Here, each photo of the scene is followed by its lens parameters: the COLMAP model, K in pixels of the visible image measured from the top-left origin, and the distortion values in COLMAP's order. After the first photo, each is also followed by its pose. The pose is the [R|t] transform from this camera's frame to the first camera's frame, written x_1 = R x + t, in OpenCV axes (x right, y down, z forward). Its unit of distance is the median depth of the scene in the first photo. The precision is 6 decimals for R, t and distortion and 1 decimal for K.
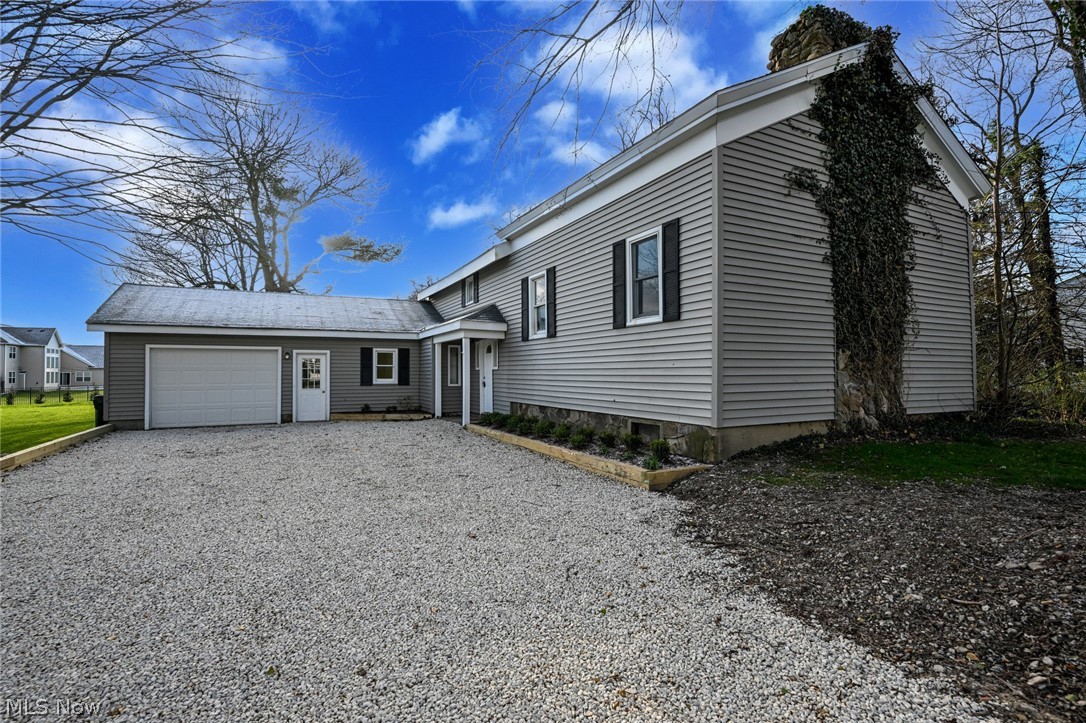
lens RADIAL K [[520.7, 0, 543.0], [0, 520.7, 361.5], [0, 0, 1]] dist [-0.001558, -0.000248]
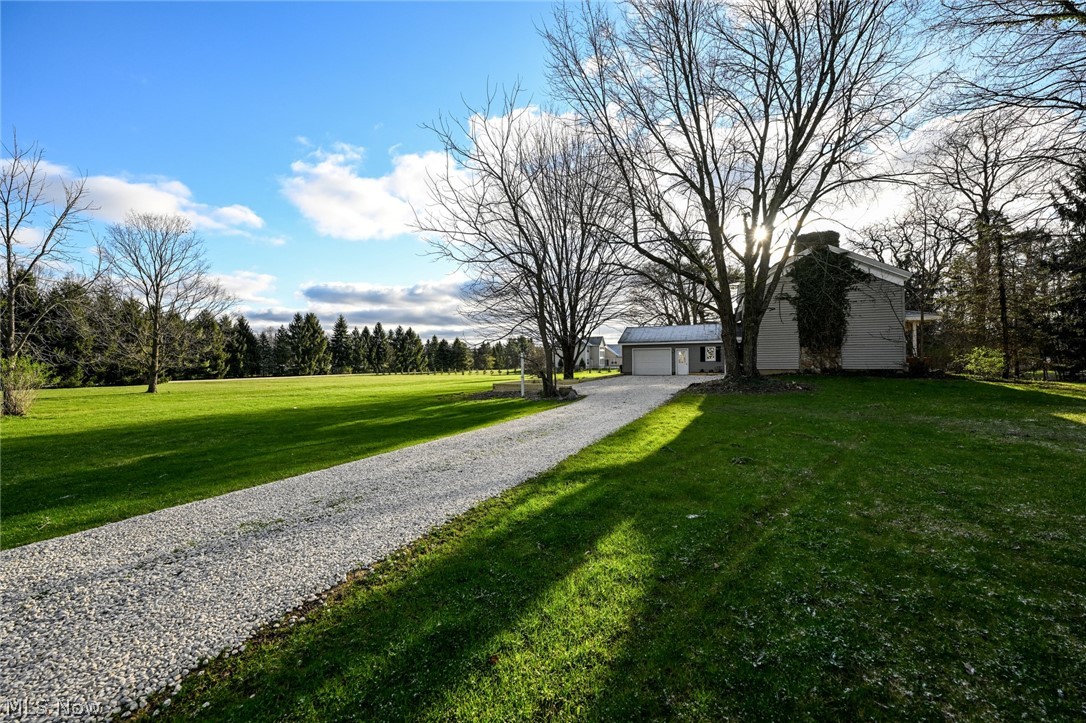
lens RADIAL K [[435.2, 0, 539.5], [0, 435.2, 362.7], [0, 0, 1]] dist [0.000671, -0.000254]
pose [[0.628493, -0.001176, -0.777814, 0.830106], [0.024723, 0.999524, 0.018465, -0.008075], [0.777422, -0.030835, 0.628223, -0.973482]]
